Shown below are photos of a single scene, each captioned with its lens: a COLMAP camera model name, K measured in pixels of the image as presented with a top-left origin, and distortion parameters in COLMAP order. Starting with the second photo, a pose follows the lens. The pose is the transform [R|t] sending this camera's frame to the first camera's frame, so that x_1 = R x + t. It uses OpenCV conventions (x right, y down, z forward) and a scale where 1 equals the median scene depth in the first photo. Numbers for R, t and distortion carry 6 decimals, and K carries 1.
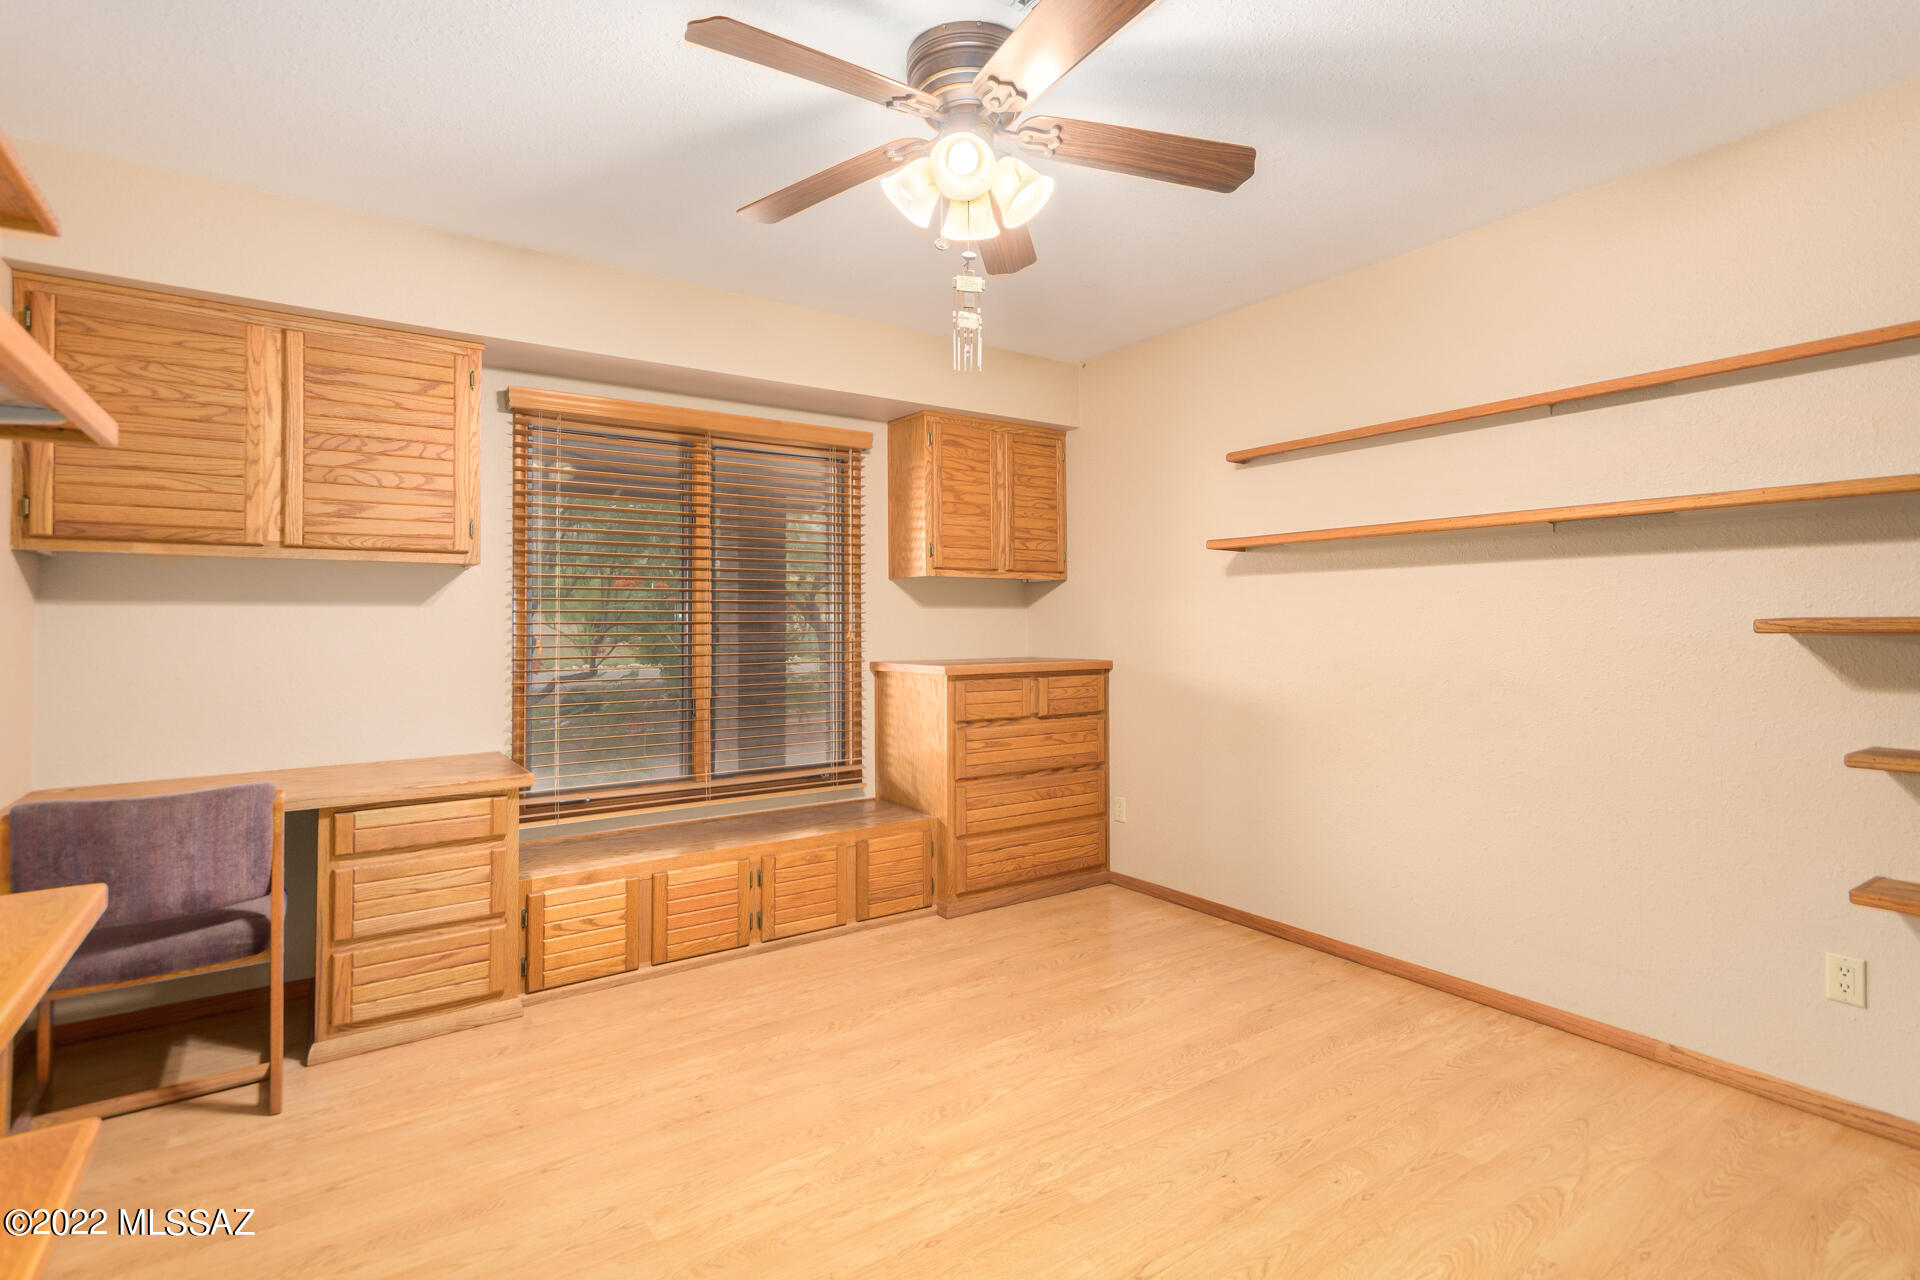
lens RADIAL K [[905.4, 0, 958.7], [0, 905.4, 622.2], [0, 0, 1]] dist [0.005246, 0.000711]
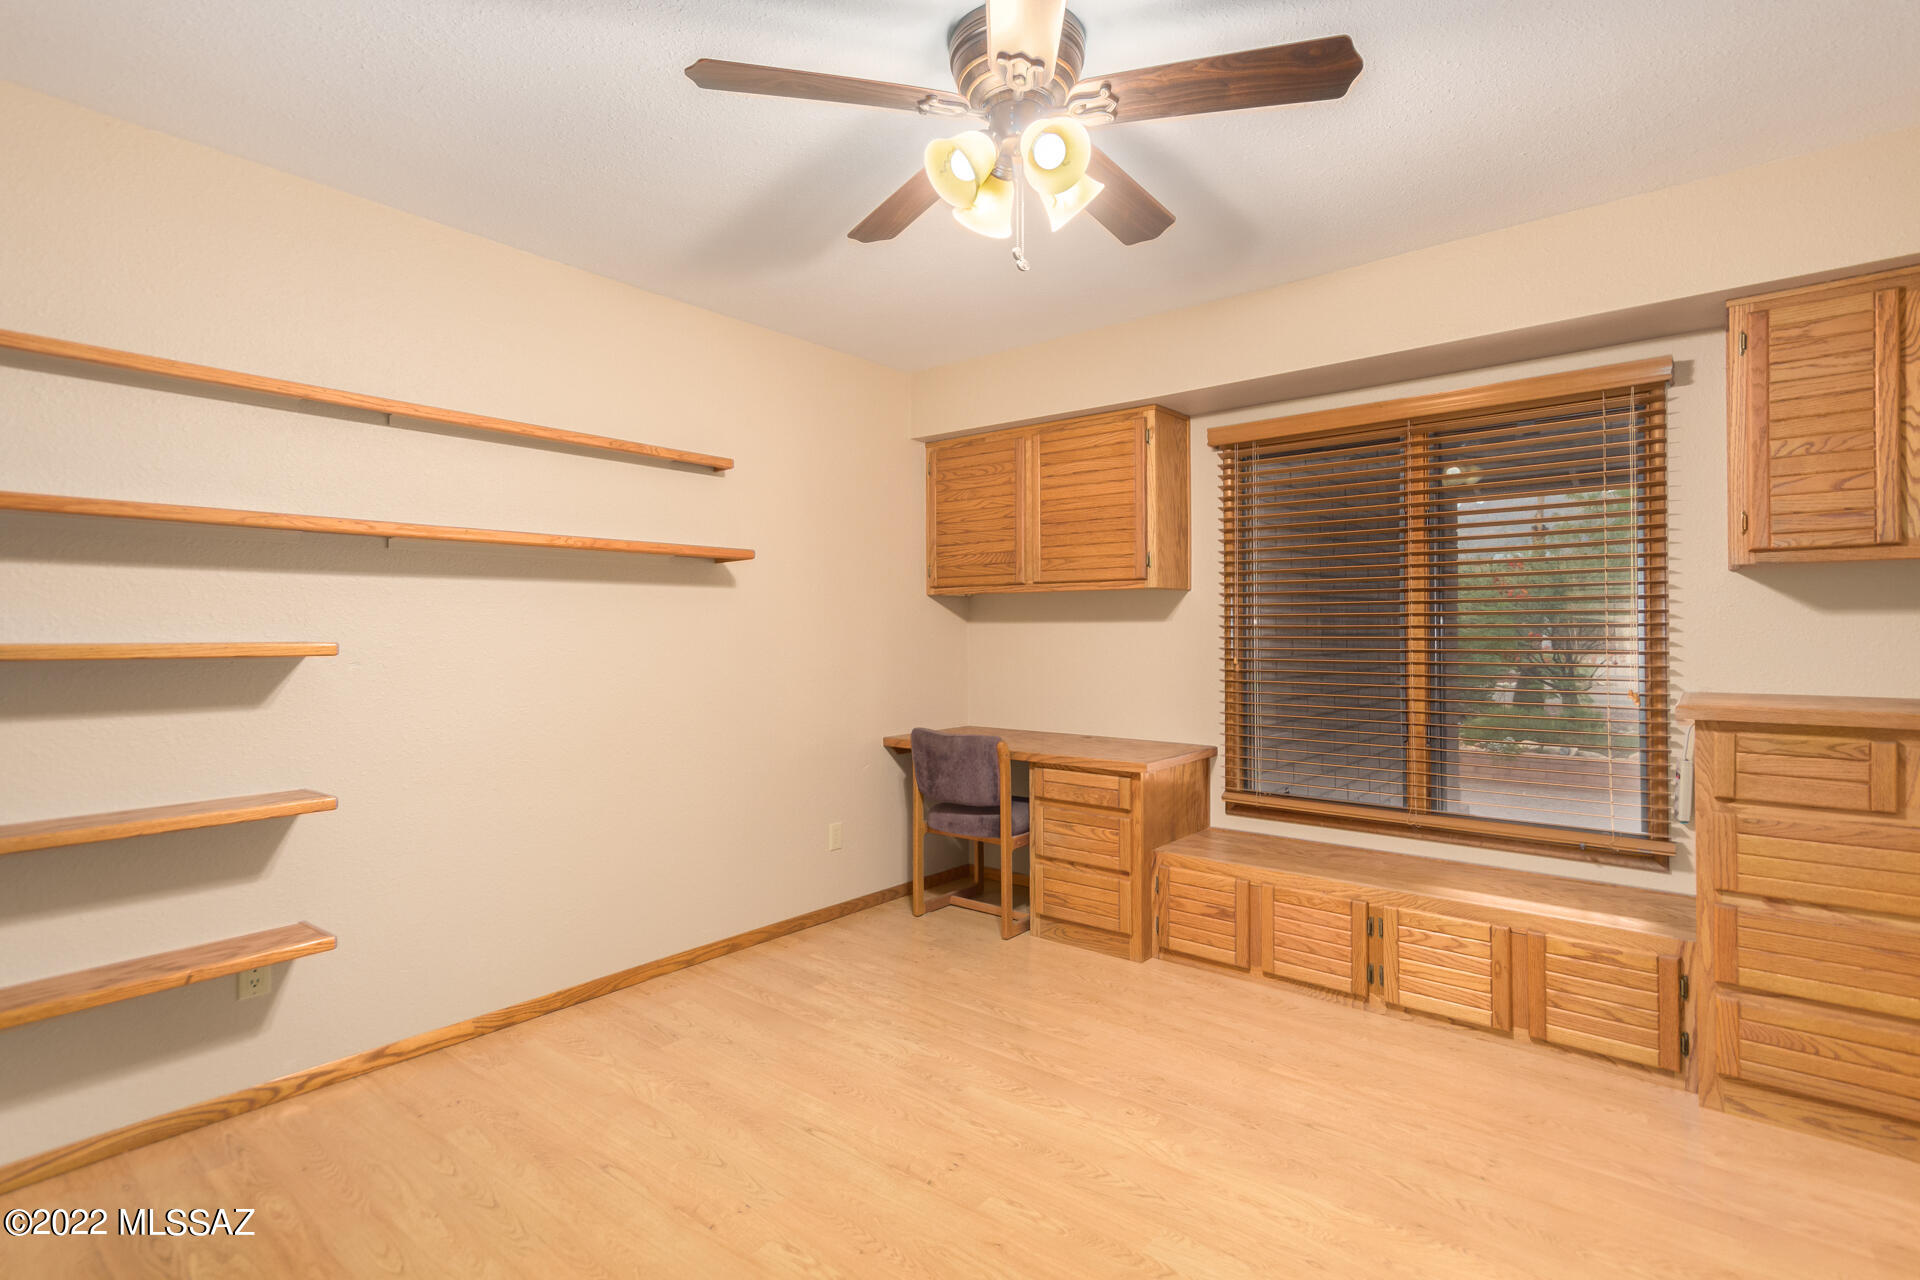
lens RADIAL K [[905.4, 0, 956.8], [0, 905.4, 638.4], [0, 0, 1]] dist [0.005246, 0.000711]
pose [[0.270344, 0.006334, -0.962743, 0.519251], [-0.004549, 0.999976, 0.005302, 0.000556], [0.962753, 0.002946, 0.270366, 0.380583]]
